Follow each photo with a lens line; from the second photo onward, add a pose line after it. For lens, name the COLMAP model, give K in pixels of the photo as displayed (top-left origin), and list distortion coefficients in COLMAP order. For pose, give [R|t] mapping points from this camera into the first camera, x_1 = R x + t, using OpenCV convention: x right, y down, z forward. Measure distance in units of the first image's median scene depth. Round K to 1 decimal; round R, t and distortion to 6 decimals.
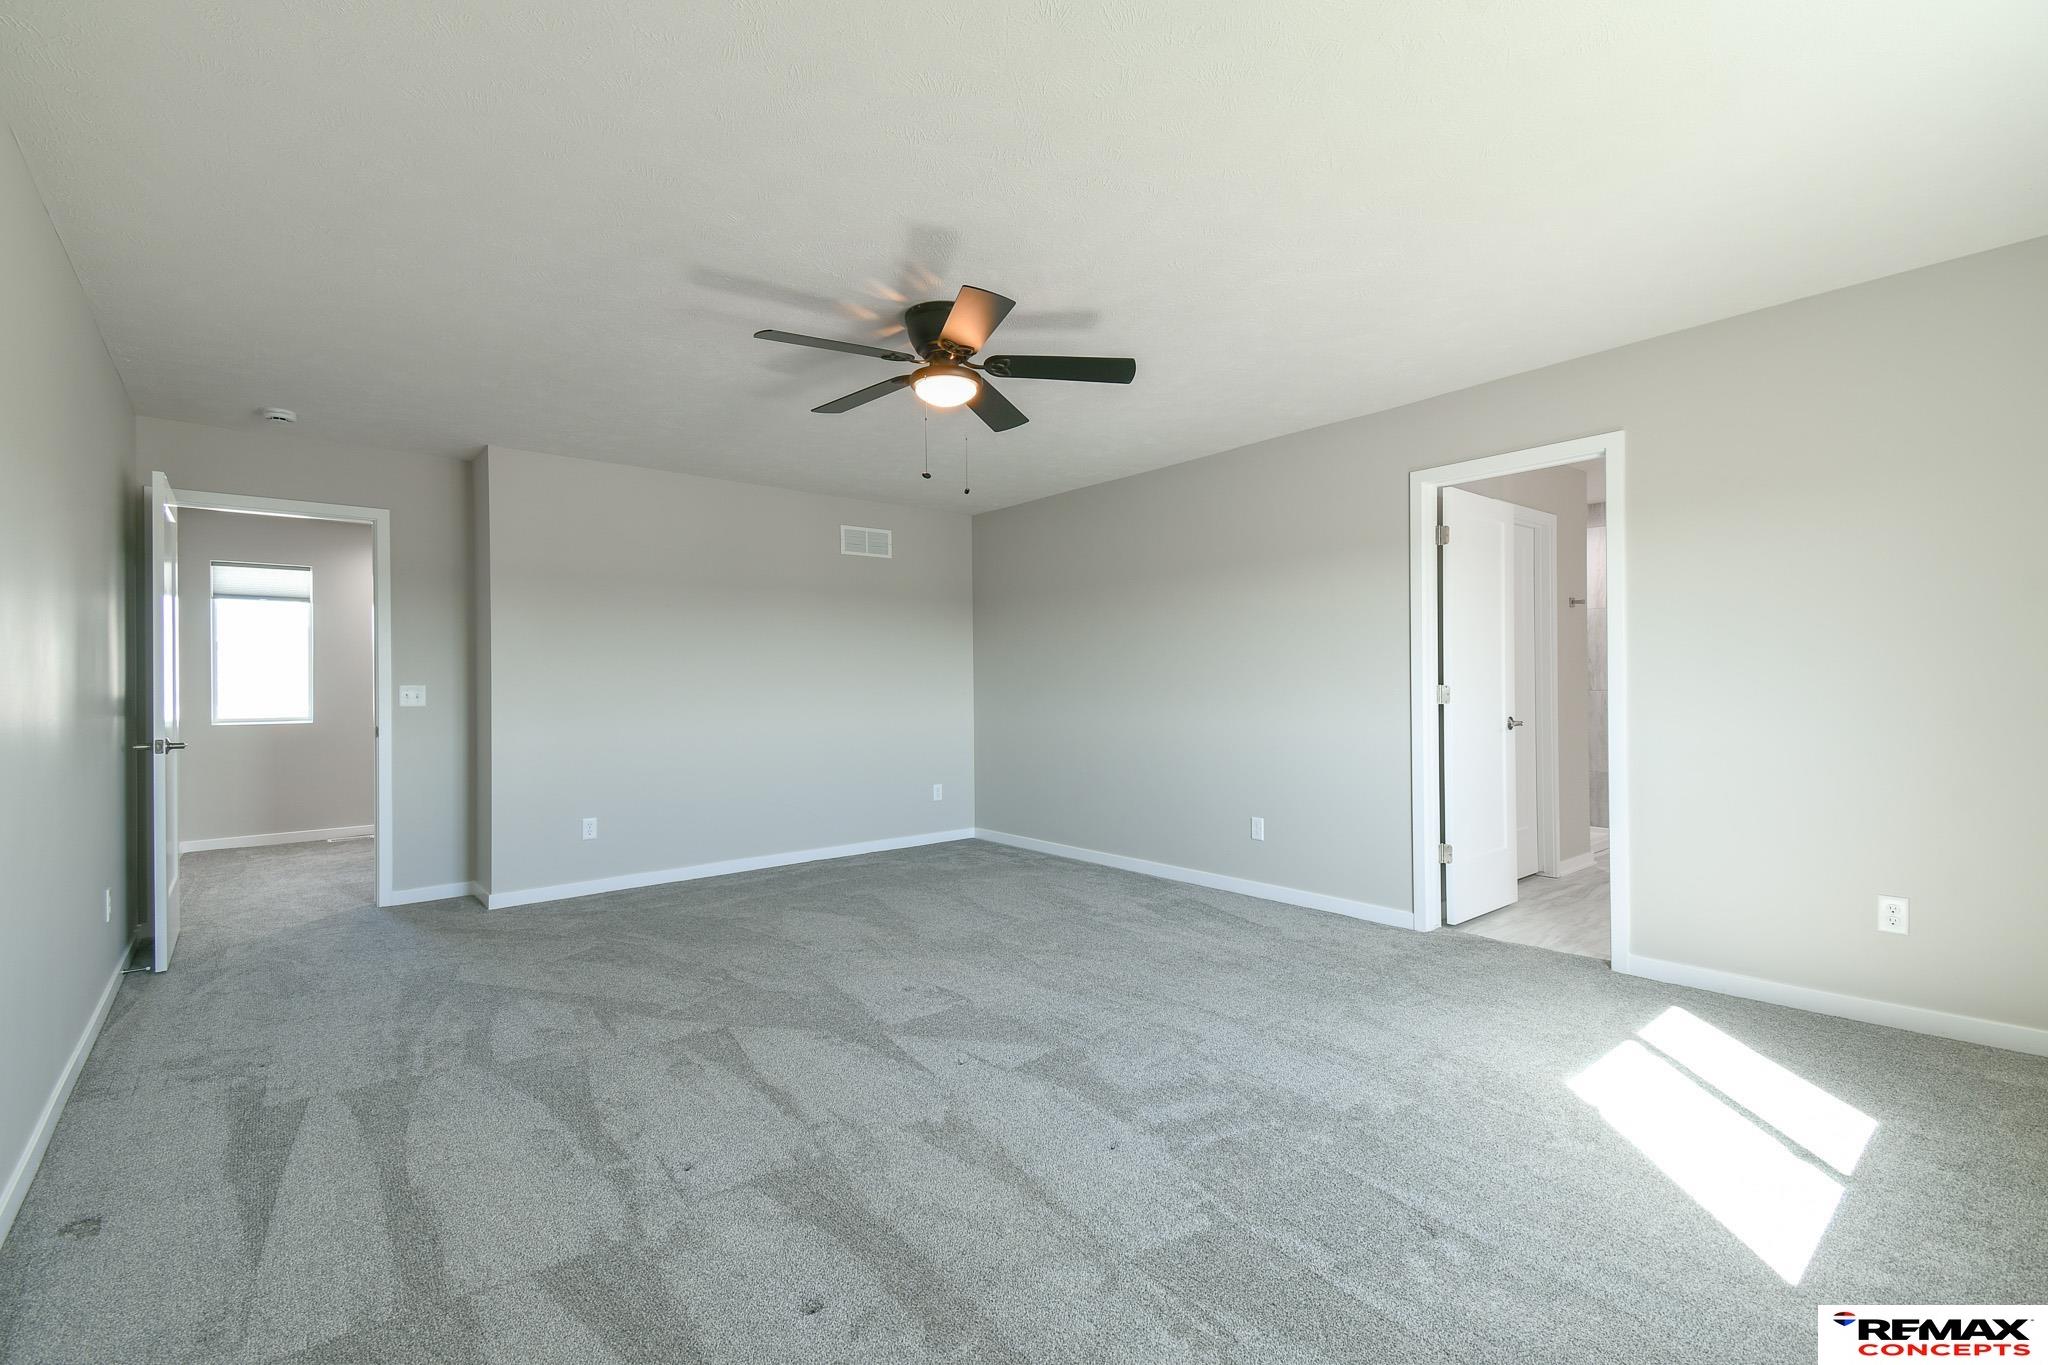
lens RADIAL K [[891.3, 0, 1024.0], [0, 891.3, 682.5], [0, 0, 1]] dist [0.049660, -0.028442]
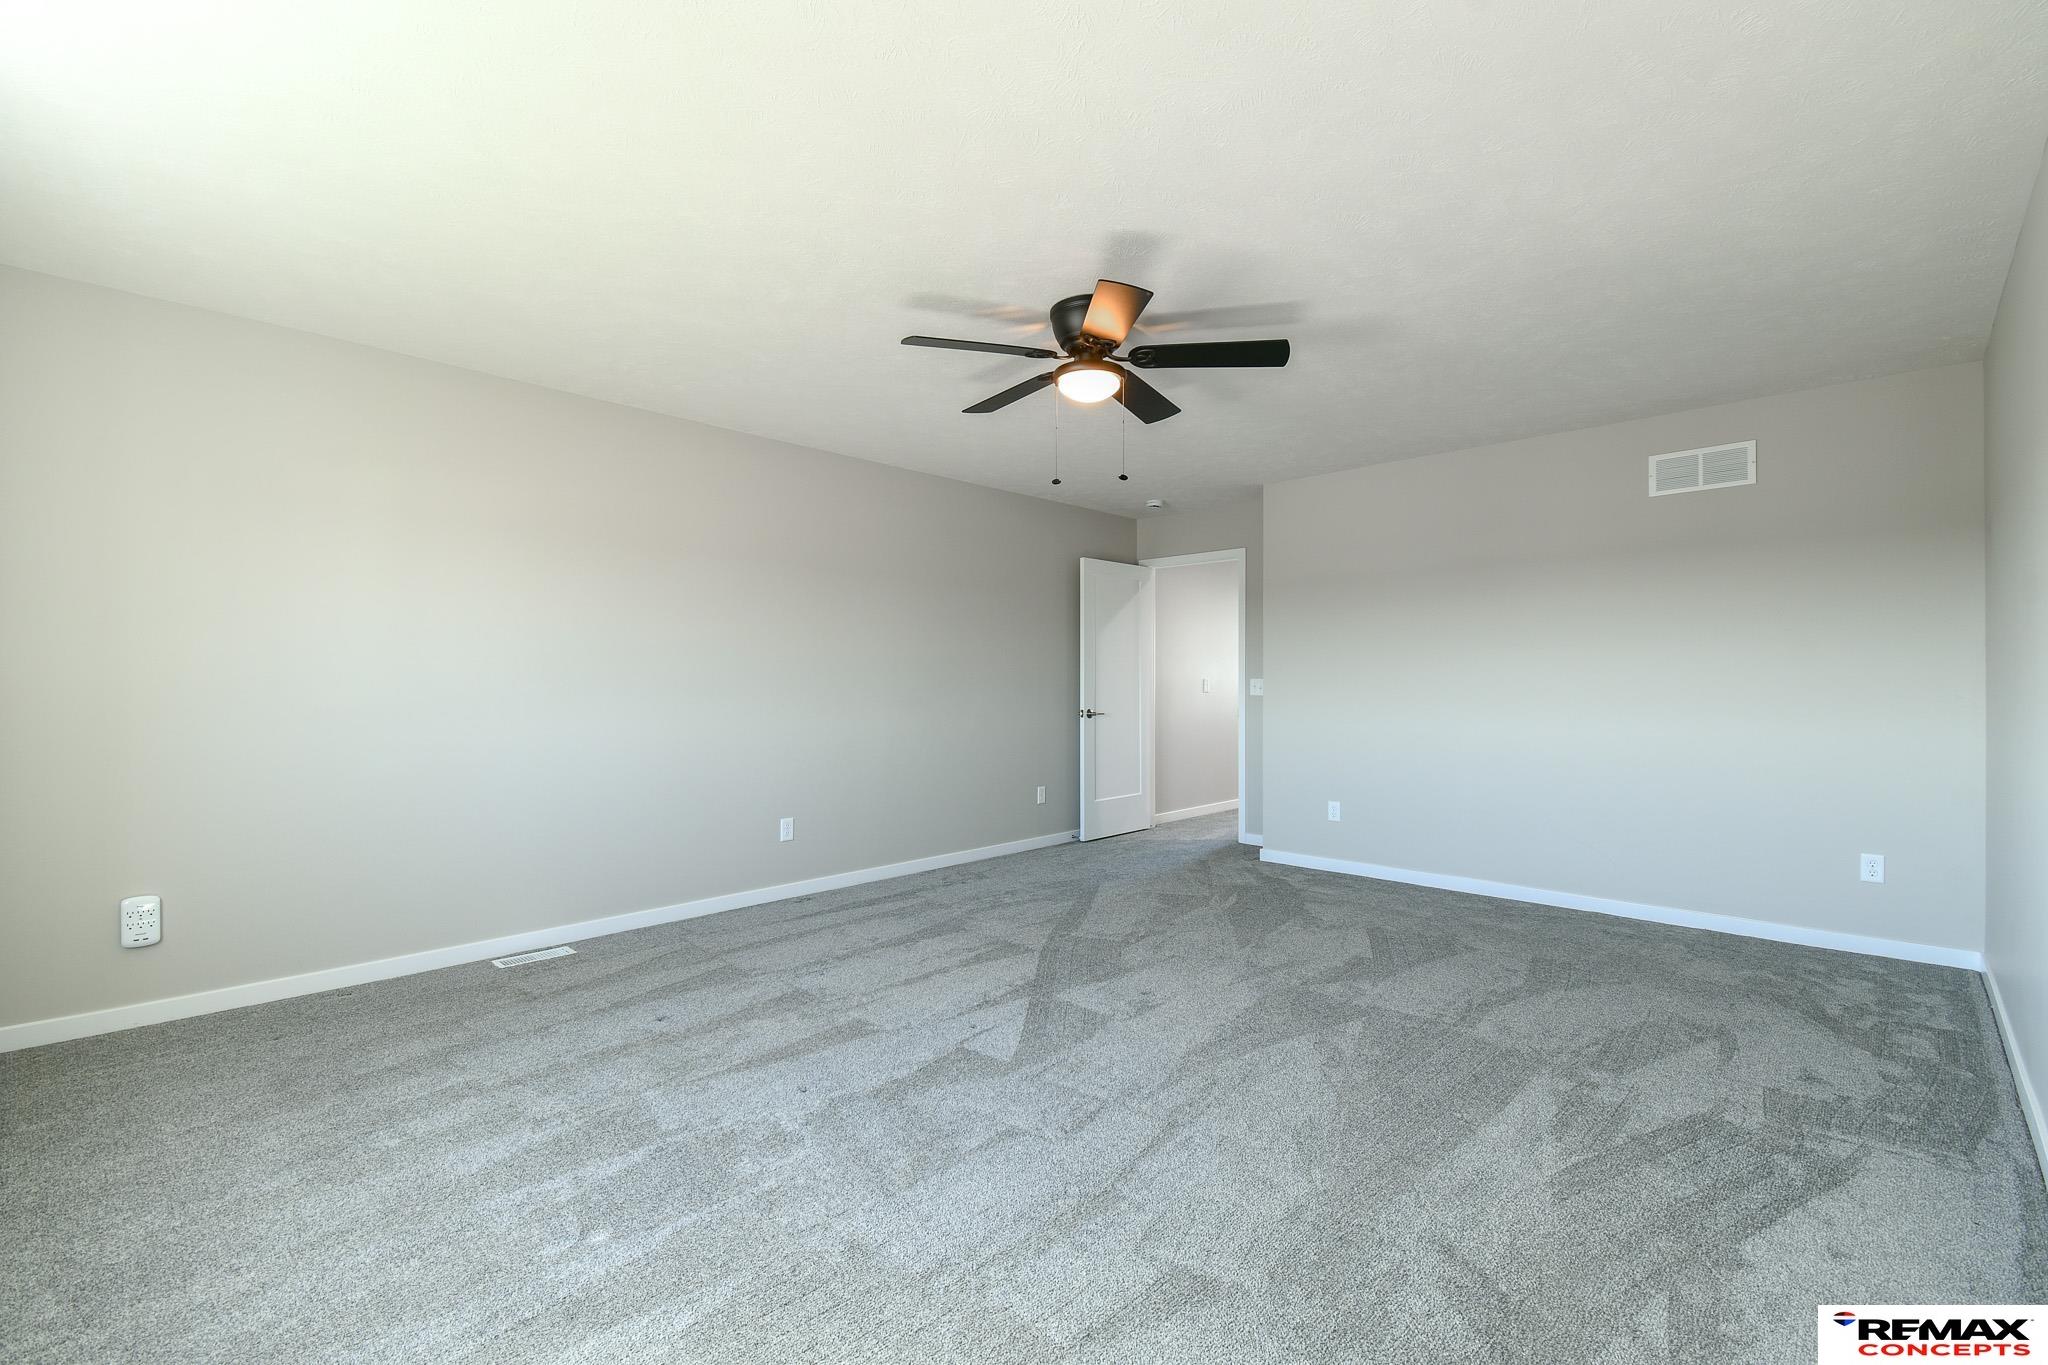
lens RADIAL K [[891.3, 0, 1024.0], [0, 891.3, 682.5], [0, 0, 1]] dist [0.049660, -0.028442]
pose [[0.111619, 0.006006, -0.993733, 0.862449], [0.001660, 0.999979, 0.006230, -0.002182], [0.993750, -0.002345, 0.111607, 0.791975]]
